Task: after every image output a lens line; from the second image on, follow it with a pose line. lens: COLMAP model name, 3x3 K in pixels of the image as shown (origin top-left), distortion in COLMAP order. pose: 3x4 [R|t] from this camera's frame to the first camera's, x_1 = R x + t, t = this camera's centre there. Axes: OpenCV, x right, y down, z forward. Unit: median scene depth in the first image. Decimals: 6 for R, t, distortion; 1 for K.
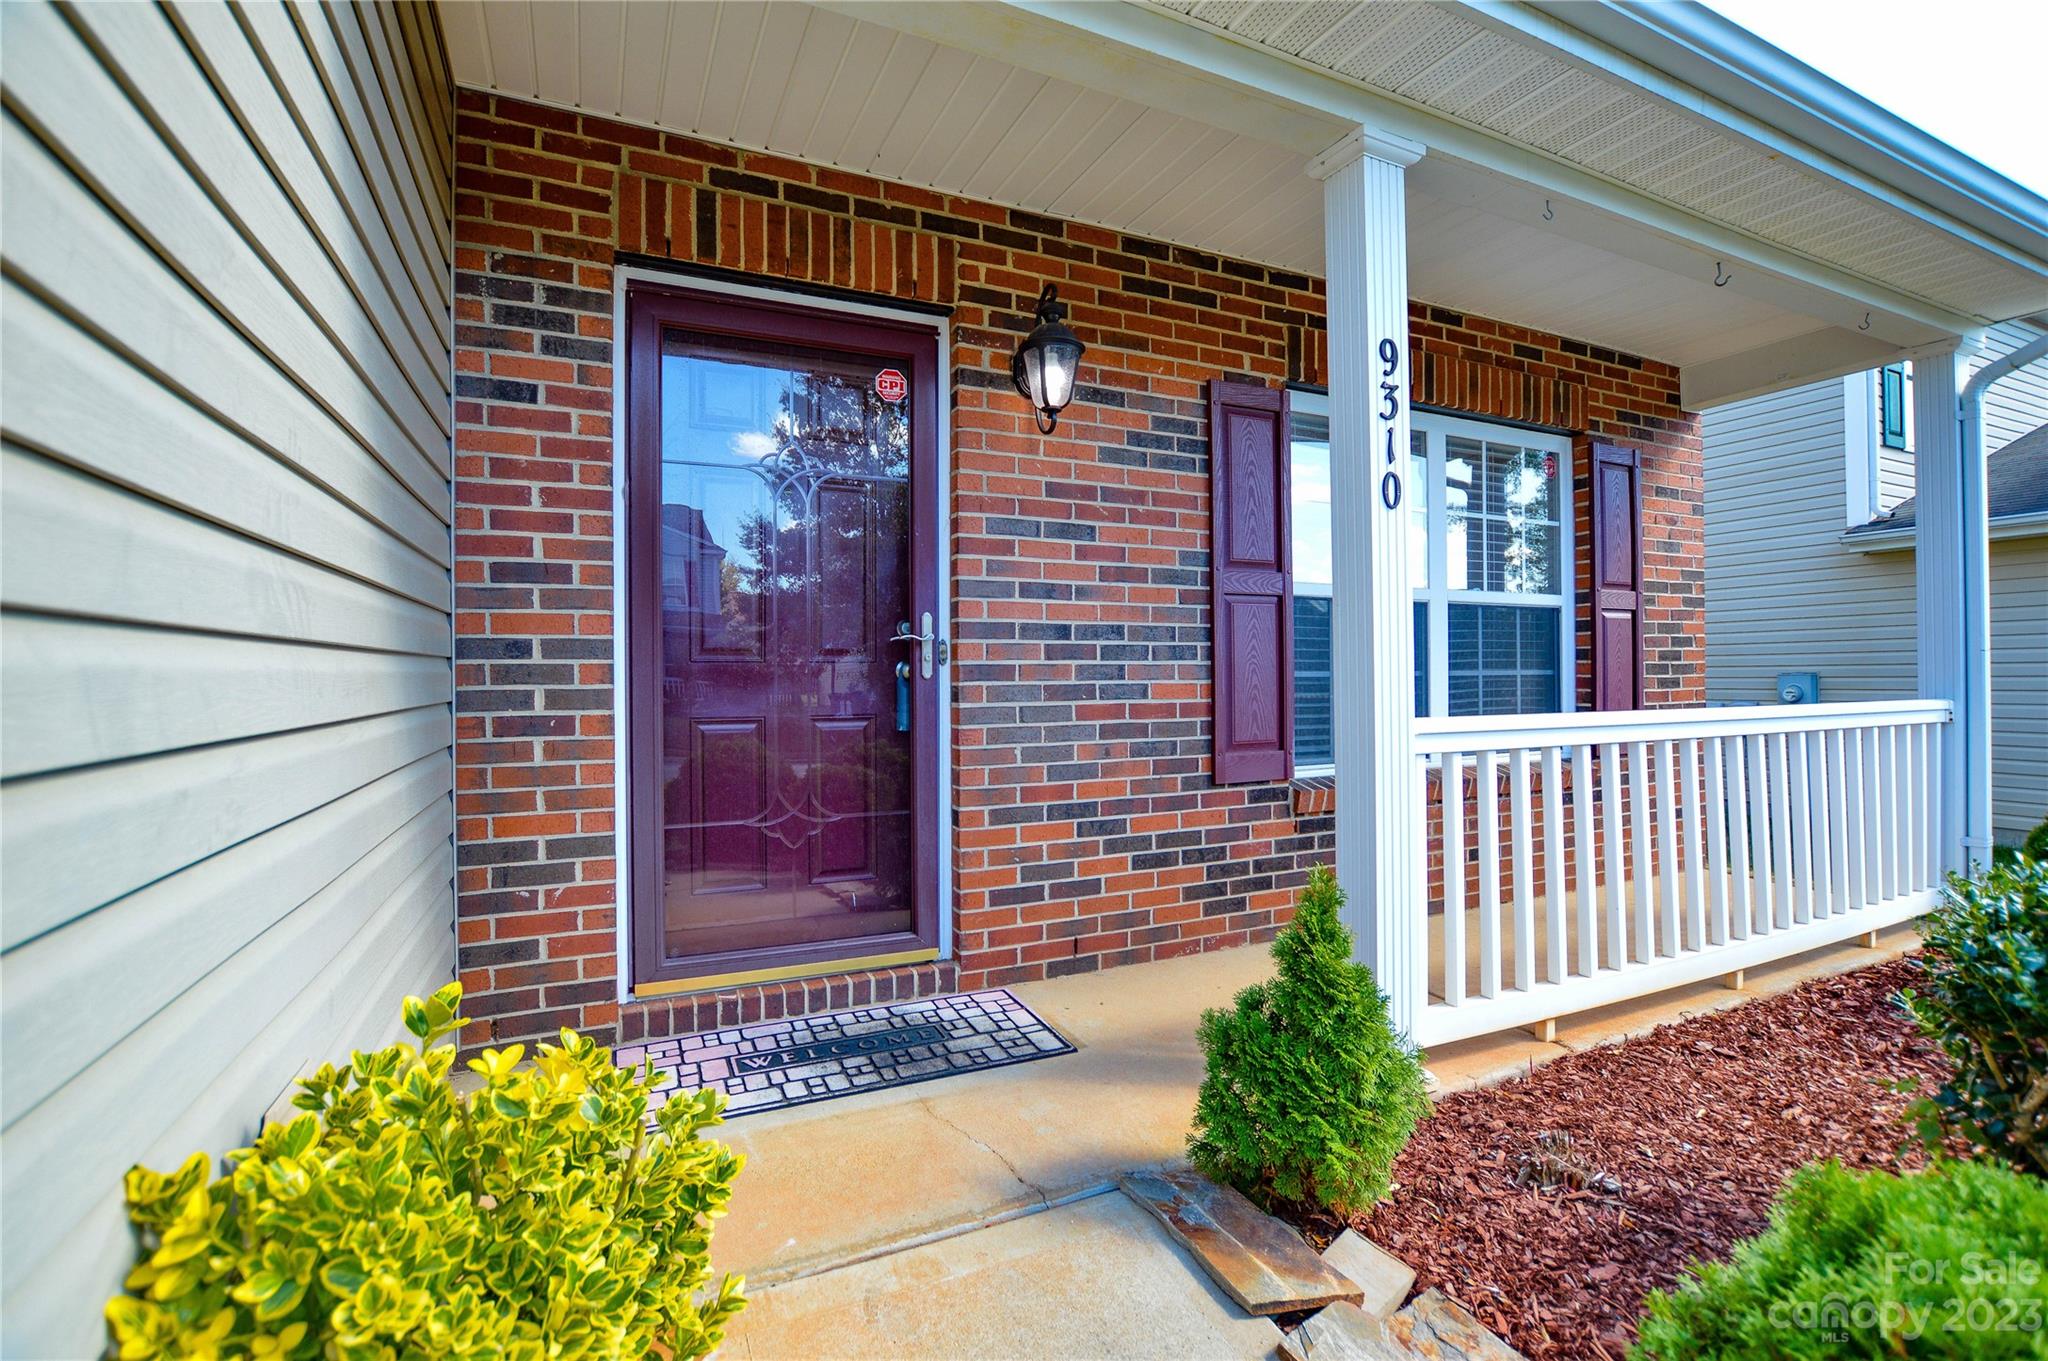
lens RADIAL K [[922.6, 0, 1035.2], [0, 922.6, 675.0], [0, 0, 1]] dist [-0.021293, -0.000088]
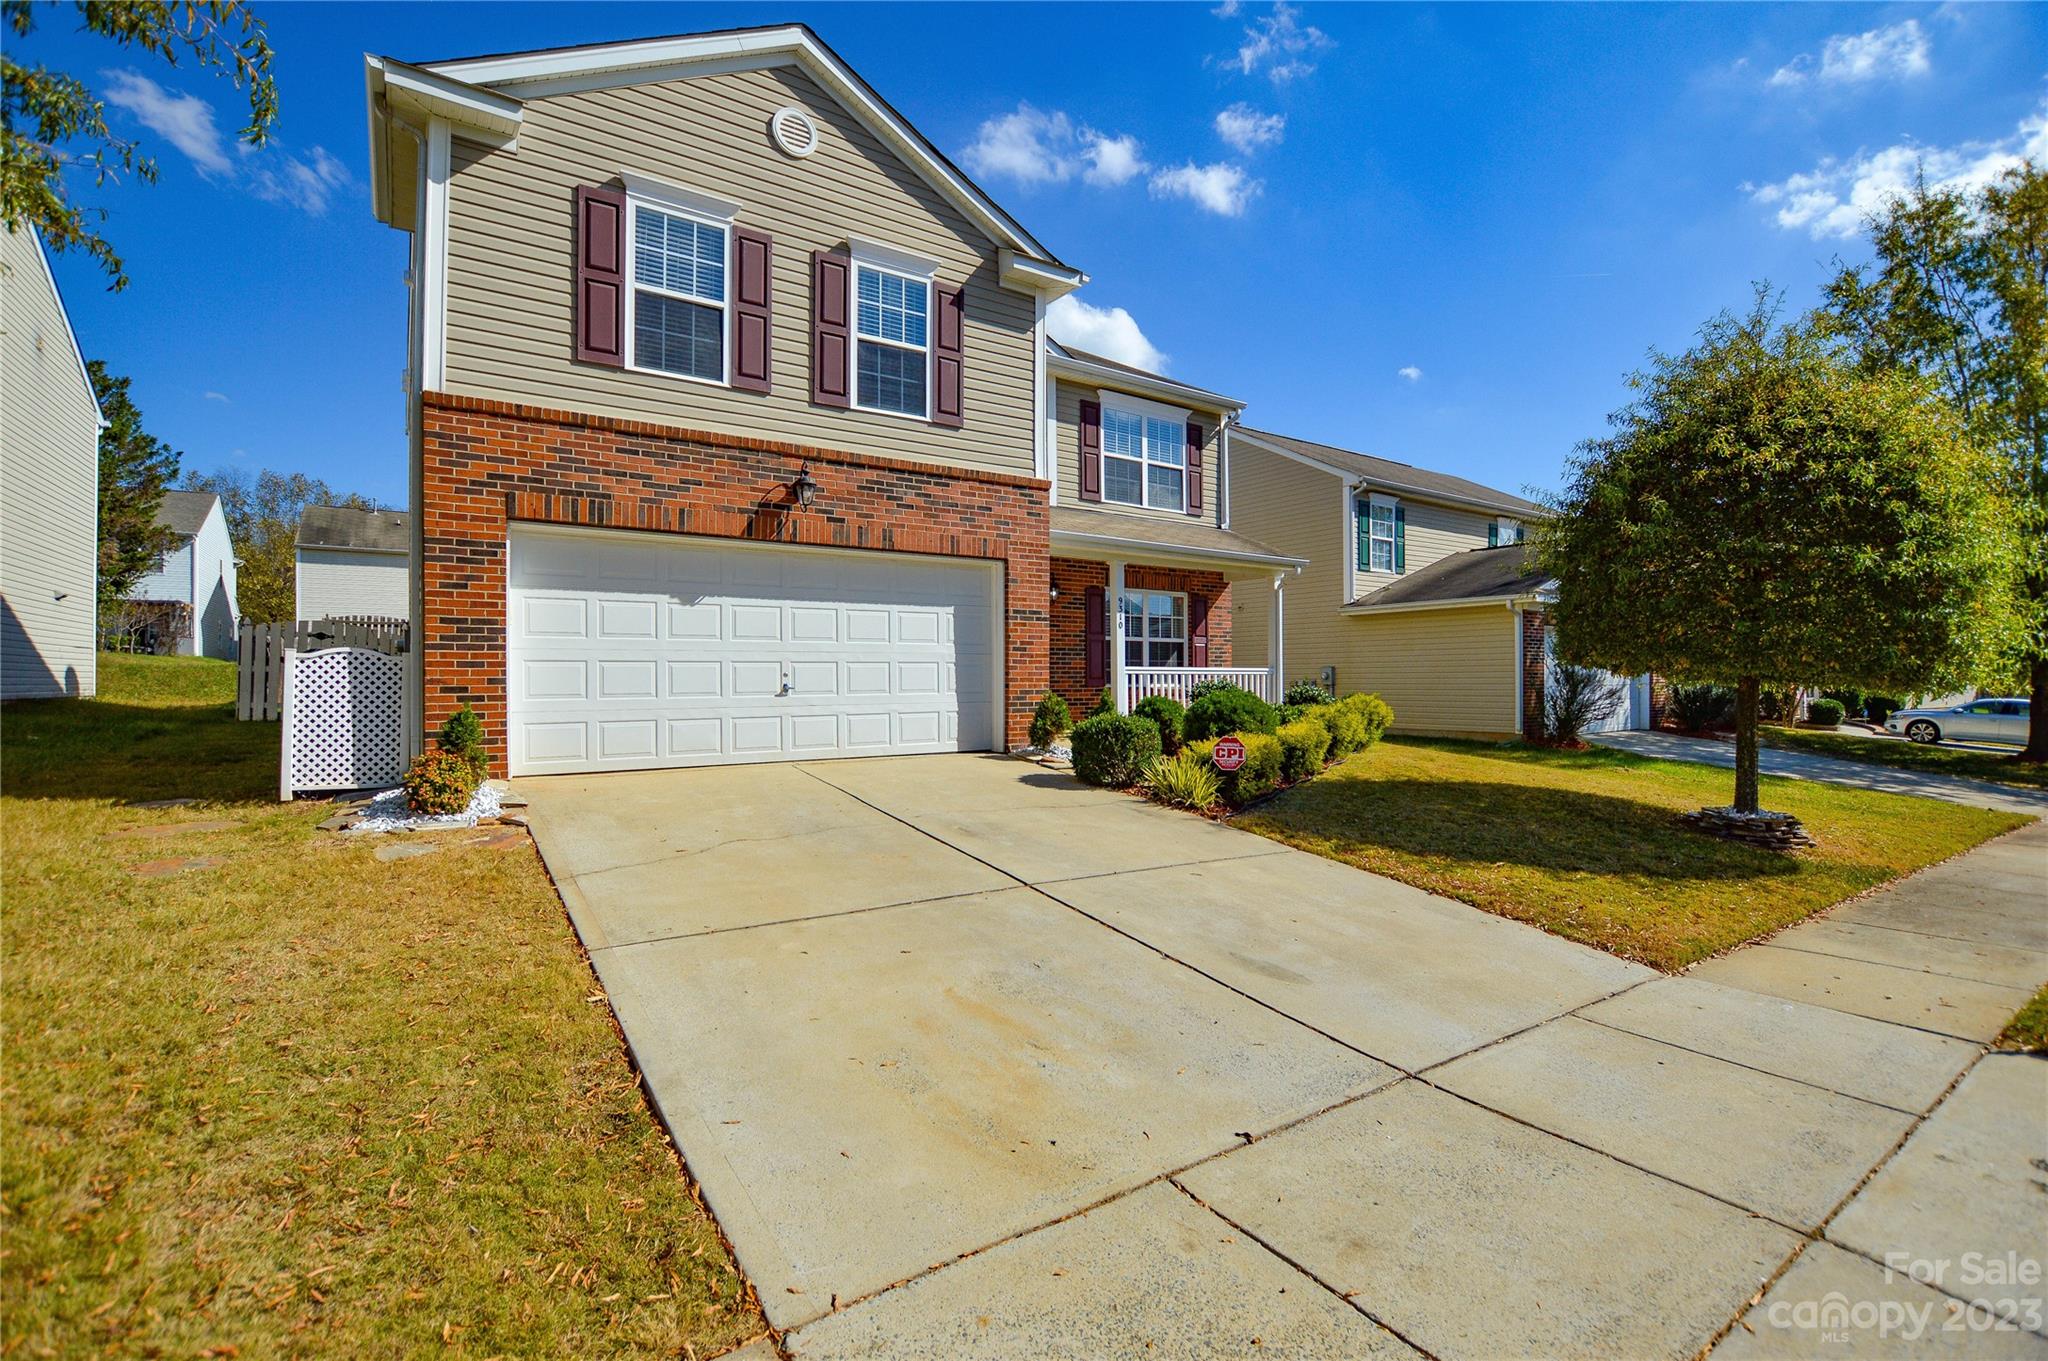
lens RADIAL K [[922.6, 0, 1015.9], [0, 922.6, 673.3], [0, 0, 1]] dist [-0.021293, -0.000088]
pose [[0.987874, 0.006237, 0.155129, -0.803112], [-0.004976, 0.999951, -0.008520, 0.101105], [-0.155175, 0.007645, 0.987857, -3.201661]]
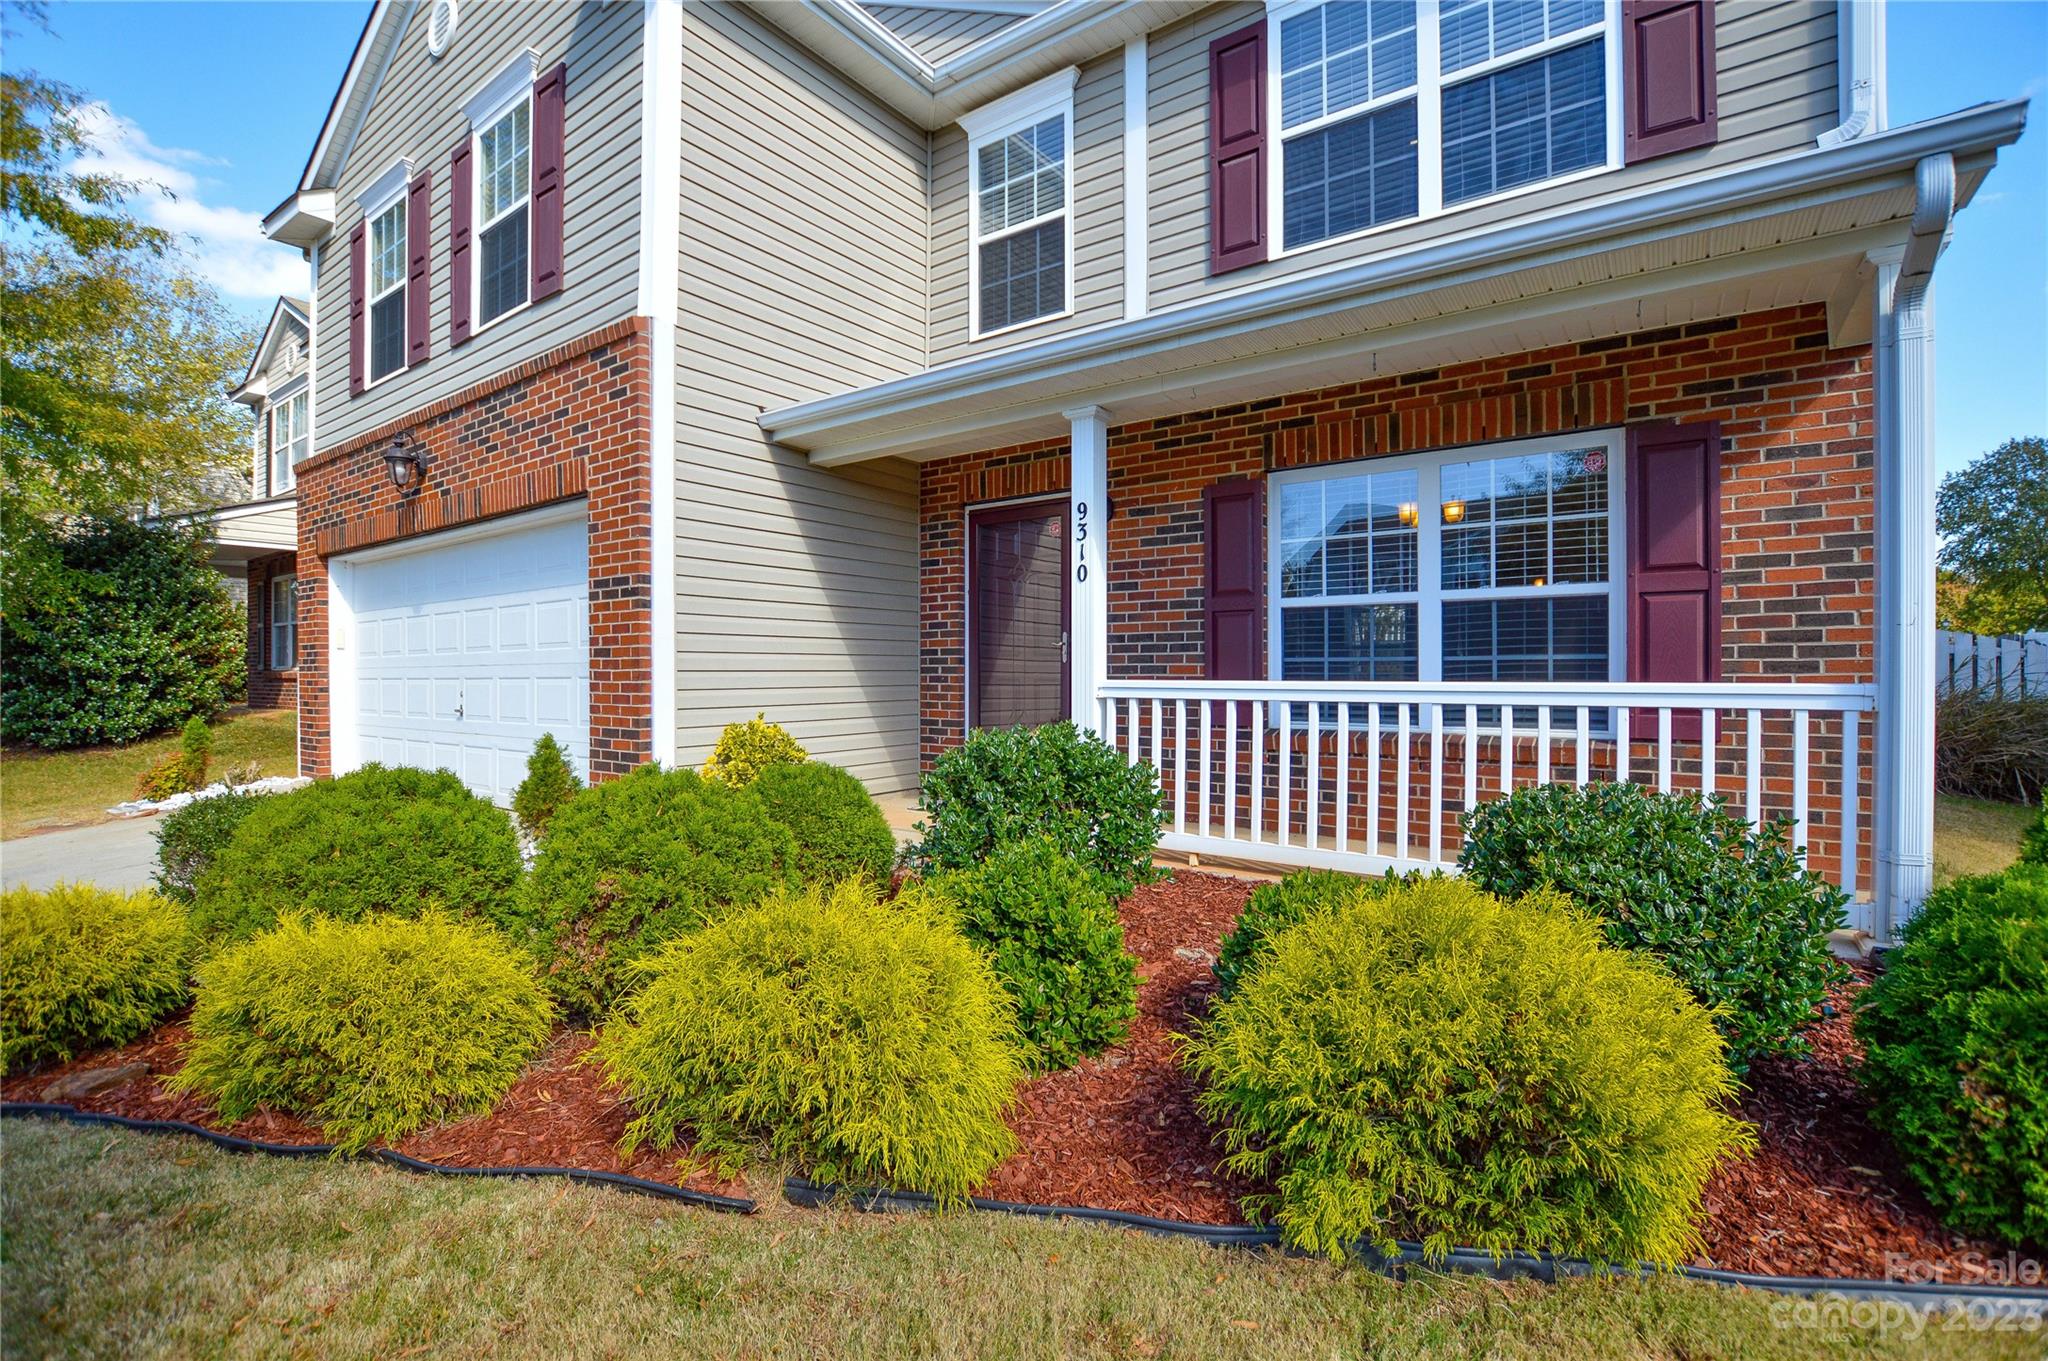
lens RADIAL K [[922.6, 0, 1005.4], [0, 922.6, 673.6], [0, 0, 1]] dist [-0.021293, -0.000088]
pose [[0.470034, 0.006287, -0.882626, 1.627760], [-0.002117, 0.999980, 0.005996, 0.015841], [0.882646, -0.000949, 0.470038, -0.128976]]
